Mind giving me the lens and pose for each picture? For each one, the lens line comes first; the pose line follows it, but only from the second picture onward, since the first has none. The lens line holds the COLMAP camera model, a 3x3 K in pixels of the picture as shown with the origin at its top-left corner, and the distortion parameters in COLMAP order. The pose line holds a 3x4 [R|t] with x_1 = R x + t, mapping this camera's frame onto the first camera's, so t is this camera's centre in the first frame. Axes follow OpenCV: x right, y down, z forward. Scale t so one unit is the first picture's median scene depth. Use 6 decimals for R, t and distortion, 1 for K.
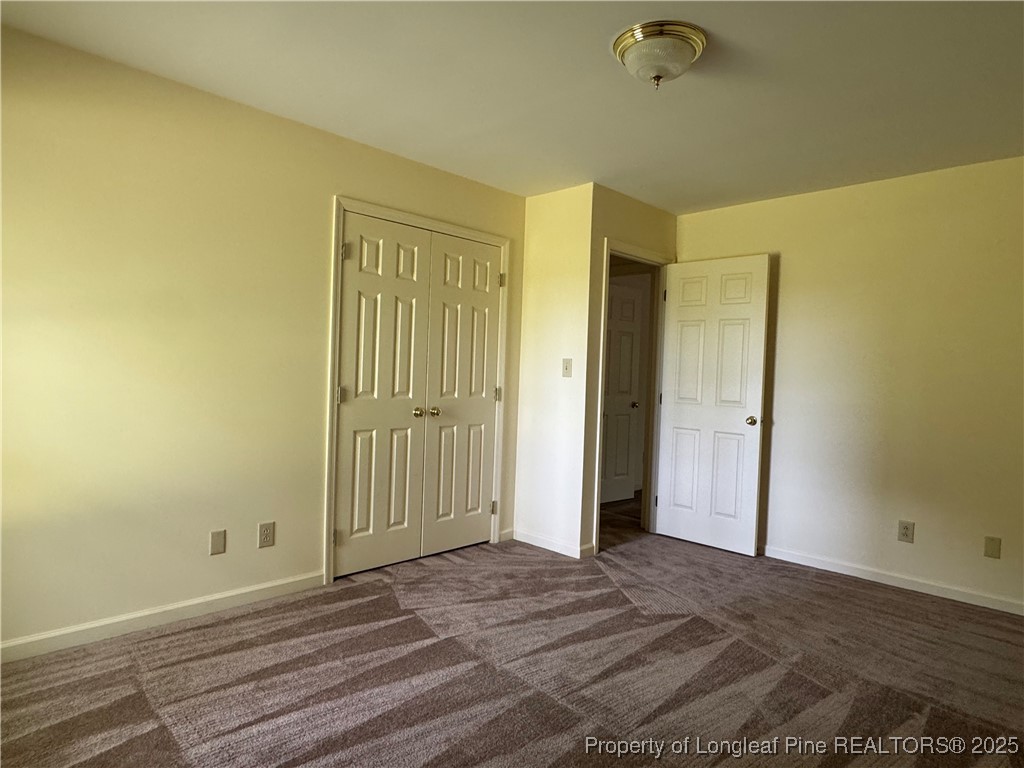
lens RADIAL K [[617.4, 0, 515.2], [0, 617.4, 392.1], [0, 0, 1]] dist [-0.000690, -0.000849]
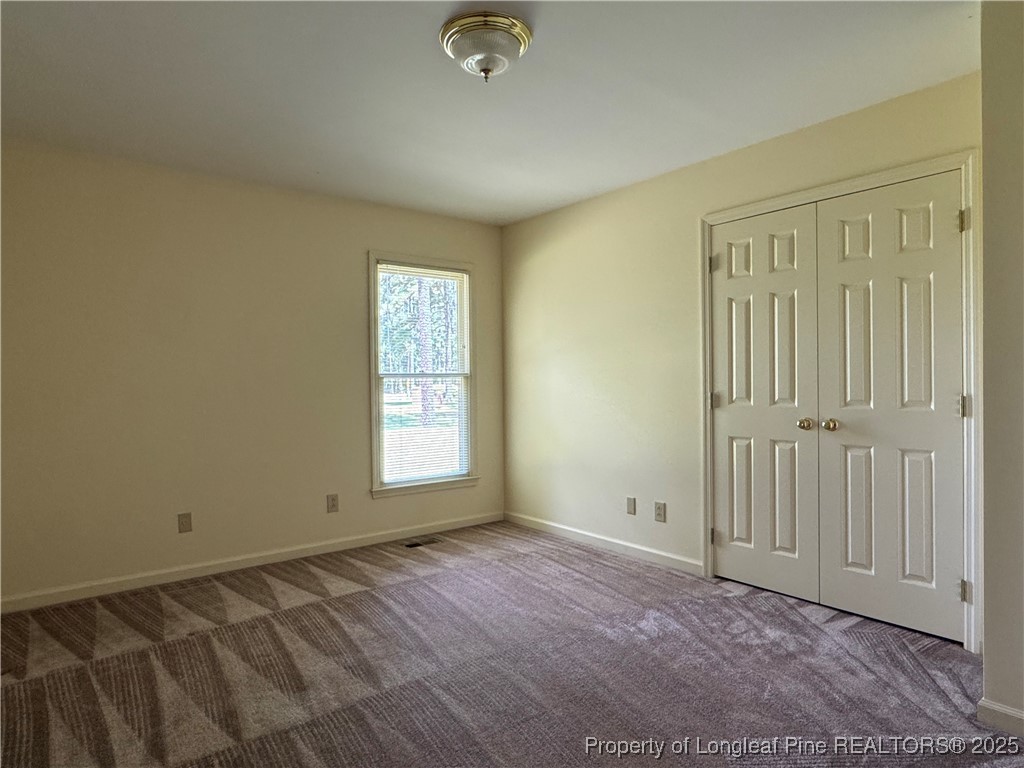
lens RADIAL K [[617.4, 0, 515.4], [0, 617.4, 387.8], [0, 0, 1]] dist [-0.000690, -0.000849]
pose [[-0.136578, -0.018341, -0.990460, 0.782207], [-0.022934, 0.999619, -0.015348, 0.006517], [0.990364, 0.020619, -0.136947, 0.785387]]
